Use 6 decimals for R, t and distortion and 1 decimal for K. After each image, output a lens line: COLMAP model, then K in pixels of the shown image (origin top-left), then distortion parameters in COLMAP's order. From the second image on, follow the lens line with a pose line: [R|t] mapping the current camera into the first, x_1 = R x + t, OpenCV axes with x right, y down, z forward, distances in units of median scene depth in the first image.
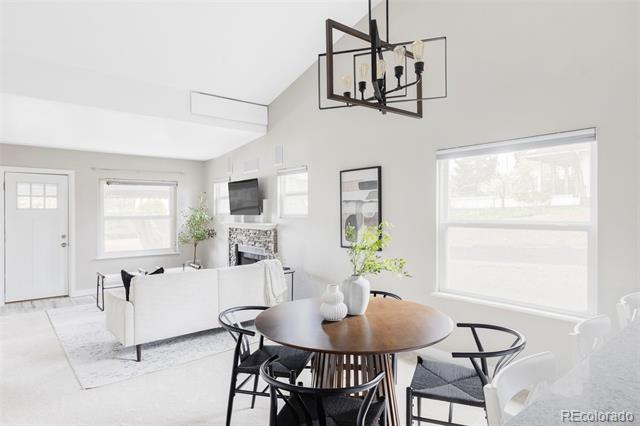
lens RADIAL K [[365.1, 0, 325.9], [0, 365.1, 211.0], [0, 0, 1]] dist [0.002147, 0.000563]
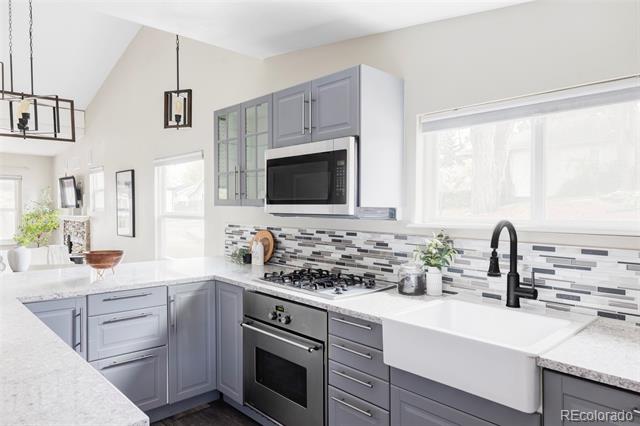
lens RADIAL K [[417.4, 0, 320.2], [0, 417.4, 219.8], [0, 0, 1]] dist [0.003756, 0.000045]
pose [[0.998213, 0.013413, 0.058229, 0.447190], [-0.014938, 0.999555, 0.025837, 0.001908], [-0.057857, -0.026661, 0.997969, -0.296591]]
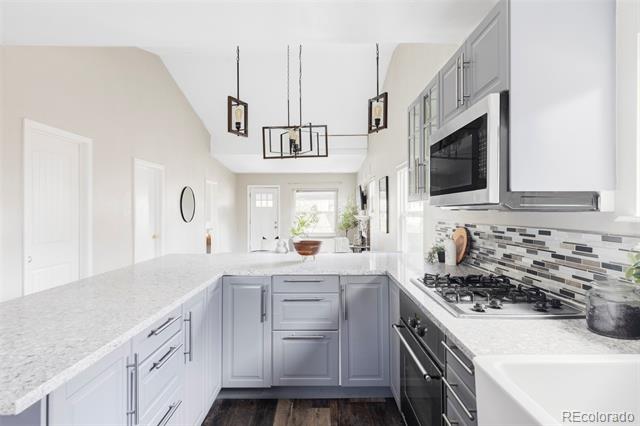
lens RADIAL K [[354.6, 0, 319.7], [0, 354.6, 214.0], [0, 0, 1]] dist [0.001934, 0.000497]
pose [[0.762475, 0.006088, -0.646989, 0.553217], [0.000580, 0.999949, 0.010093, 0.010840], [0.647017, -0.008071, 0.762433, -0.175535]]
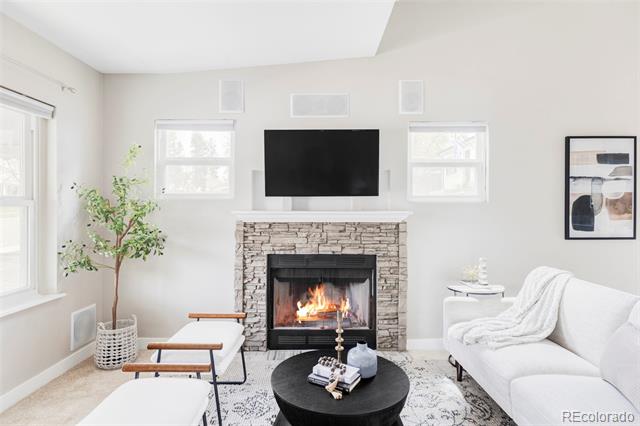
lens RADIAL K [[360.2, 0, 320.2], [0, 360.2, 210.0], [0, 0, 1]] dist [0.003453, 0.001103]
pose [[0.642476, 0.001653, 0.766304, -0.596333], [-0.003808, 0.999992, 0.001035, 0.028674], [-0.766296, -0.003583, 0.642478, 0.647853]]
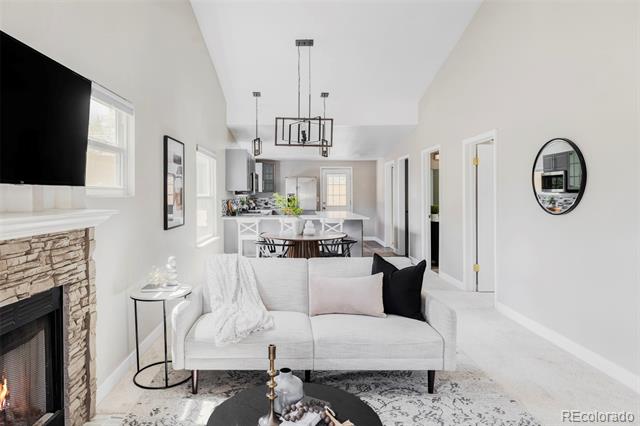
lens RADIAL K [[389.6, 0, 293.1], [0, 389.6, 195.6], [0, 0, 1]] dist [-0.000599, -0.000279]
pose [[-0.758094, 0.004382, 0.652131, -0.519090], [0.003440, 0.999990, -0.002721, 0.018833], [-0.652136, 0.000181, -0.758102, 1.042040]]
